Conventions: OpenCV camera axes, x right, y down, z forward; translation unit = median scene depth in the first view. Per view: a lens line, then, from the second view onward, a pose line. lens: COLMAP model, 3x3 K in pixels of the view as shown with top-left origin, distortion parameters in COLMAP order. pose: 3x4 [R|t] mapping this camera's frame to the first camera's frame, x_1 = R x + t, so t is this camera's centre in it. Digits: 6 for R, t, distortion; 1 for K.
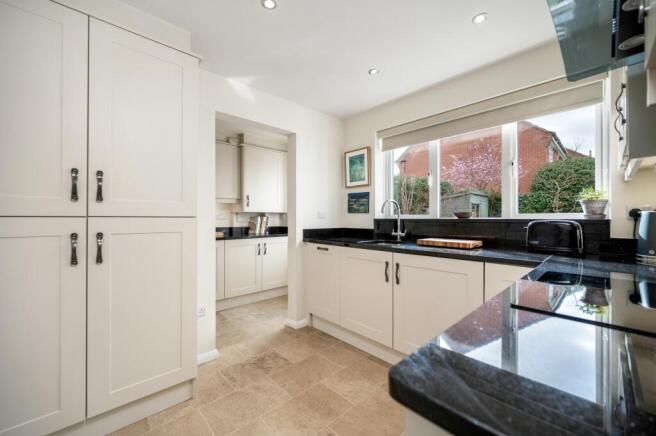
lens RADIAL K [[260.5, 0, 331.1], [0, 260.5, 218.4], [0, 0, 1]] dist [-0.002515, -0.000480]
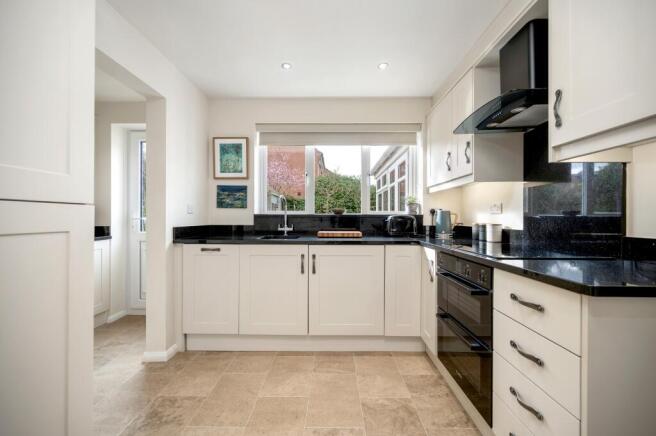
lens RADIAL K [[260.5, 0, 330.9], [0, 260.5, 217.7], [0, 0, 1]] dist [-0.002515, -0.000480]
pose [[0.694195, 0.000964, 0.719786, -0.343463], [-0.001351, 0.999999, -0.000036, 0.013742], [-0.719785, -0.000948, 0.694196, 0.142699]]
